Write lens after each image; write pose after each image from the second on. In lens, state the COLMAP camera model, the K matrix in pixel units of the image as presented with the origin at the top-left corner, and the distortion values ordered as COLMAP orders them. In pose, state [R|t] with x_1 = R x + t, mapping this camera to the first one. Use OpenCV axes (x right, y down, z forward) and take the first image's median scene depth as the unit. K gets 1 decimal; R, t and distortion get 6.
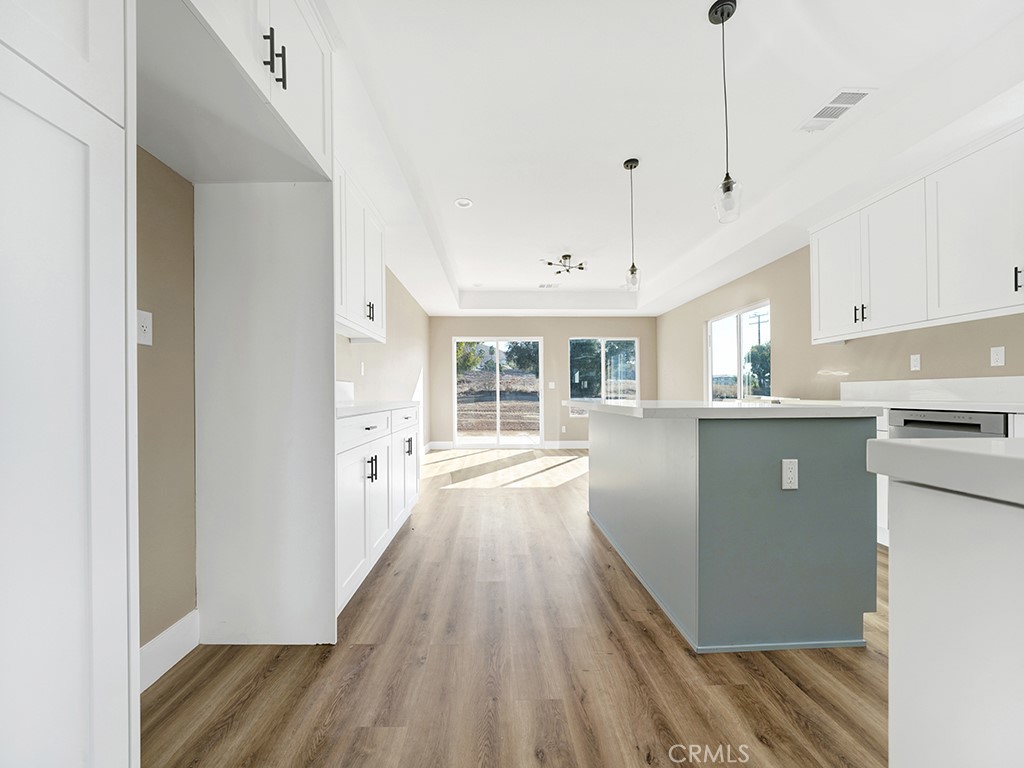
lens RADIAL K [[358.0, 0, 511.1], [0, 358.0, 390.5], [0, 0, 1]] dist [-0.025393, 0.002959]
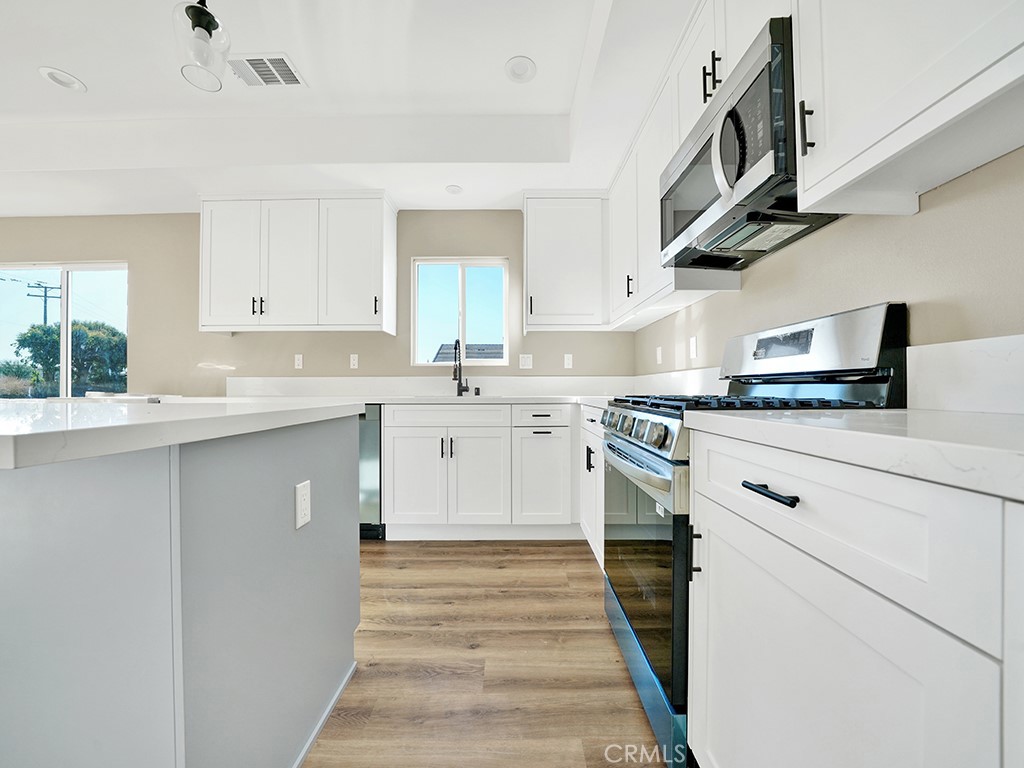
lens RADIAL K [[358.0, 0, 511.1], [0, 358.0, 390.5], [0, 0, 1]] dist [-0.025393, 0.002959]
pose [[0.040970, 0.004319, 0.999151, 0.024590], [-0.014681, 0.999885, -0.003720, 0.002733], [-0.999053, -0.014516, 0.041028, 0.120237]]
